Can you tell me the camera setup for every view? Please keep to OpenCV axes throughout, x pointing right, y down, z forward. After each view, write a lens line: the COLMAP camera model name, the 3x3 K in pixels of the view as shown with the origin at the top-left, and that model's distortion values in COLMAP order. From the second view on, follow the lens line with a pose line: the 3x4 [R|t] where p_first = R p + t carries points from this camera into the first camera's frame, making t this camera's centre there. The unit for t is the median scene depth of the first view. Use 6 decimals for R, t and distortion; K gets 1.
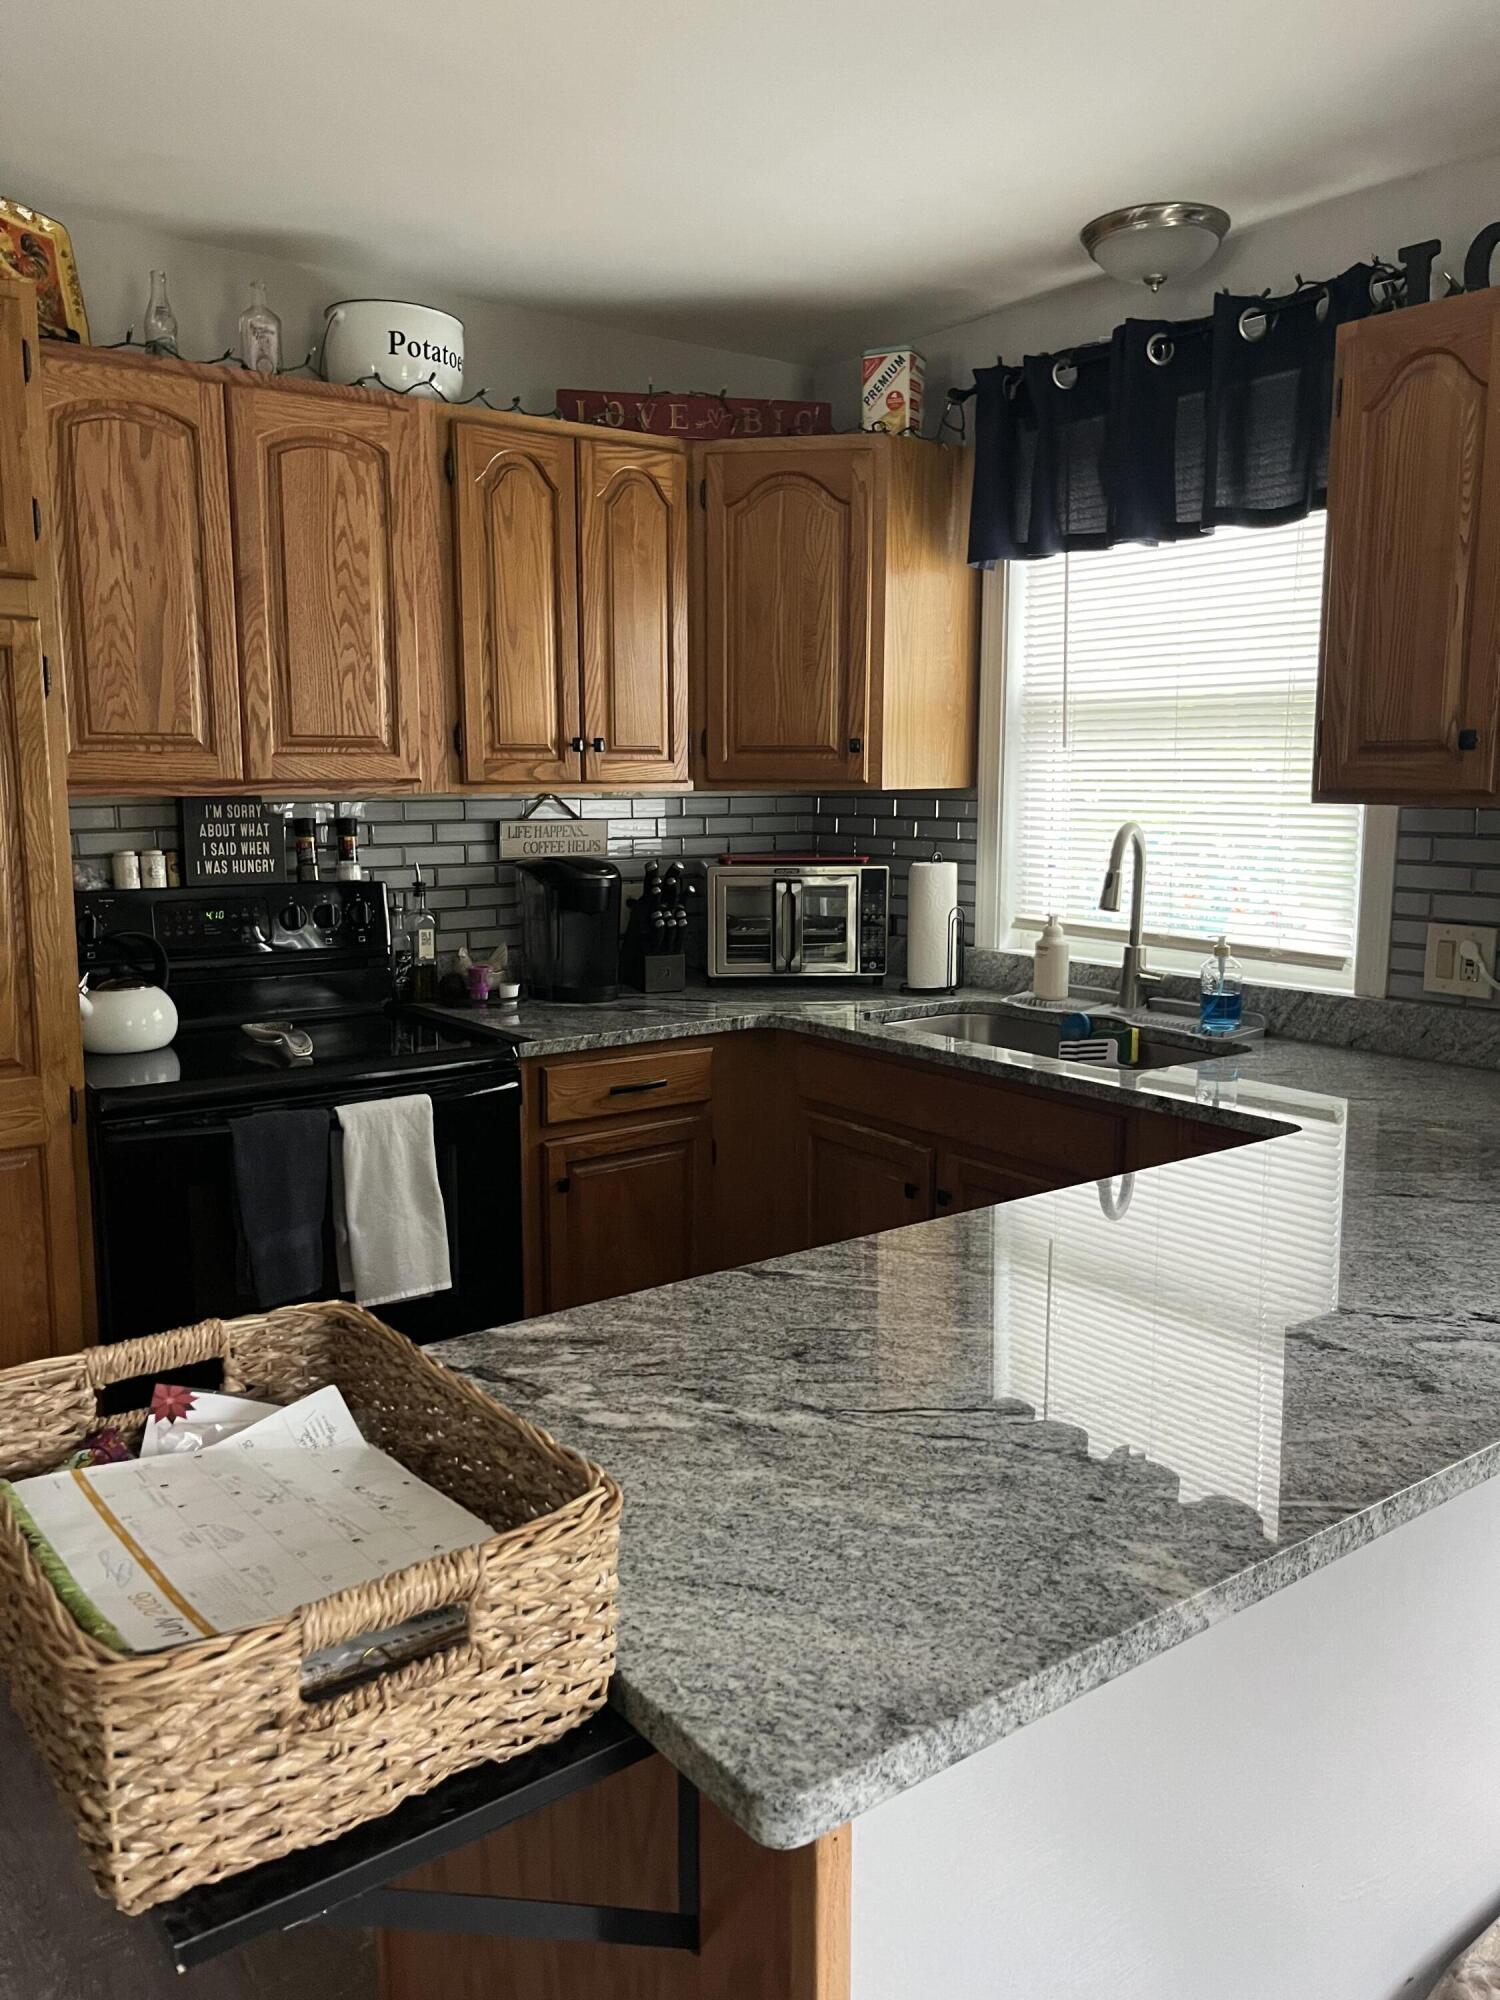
lens RADIAL K [[1514.7, 0, 752.9], [0, 1514.7, 996.0], [0, 0, 1]] dist [0.035953, 0.000860]
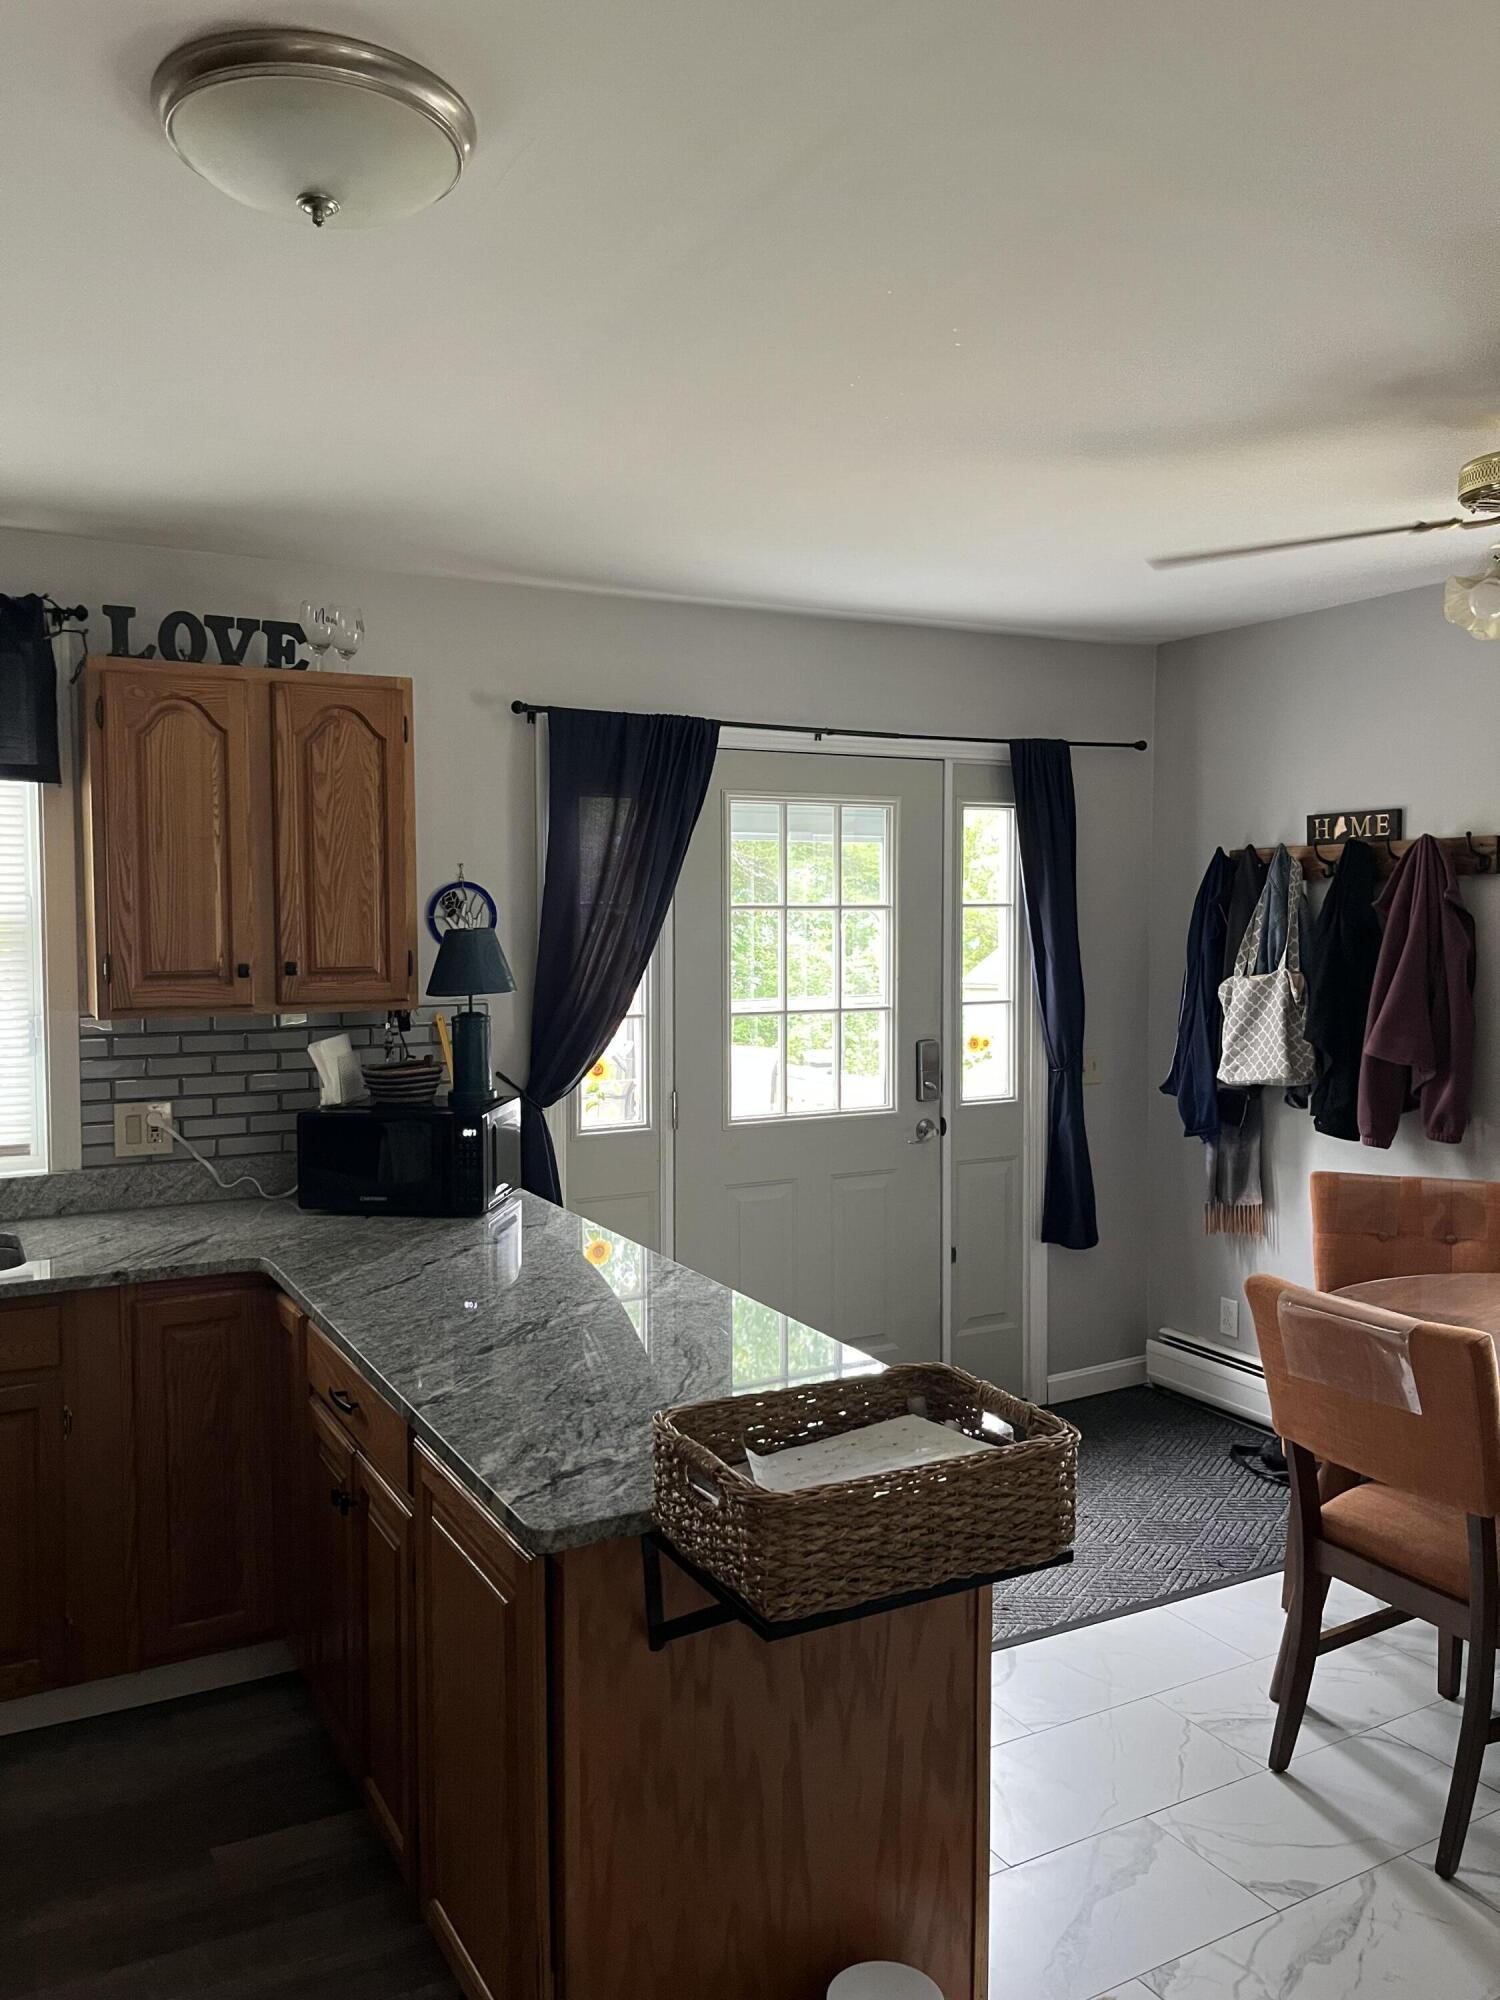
lens RADIAL K [[1514.7, 0, 753.2], [0, 1514.7, 998.4], [0, 0, 1]] dist [0.035953, 0.000860]
pose [[0.140672, -0.061740, 0.988129, -0.875316], [0.145995, 0.988436, 0.040975, -0.128961], [-0.979233, 0.138498, 0.148059, 0.317452]]
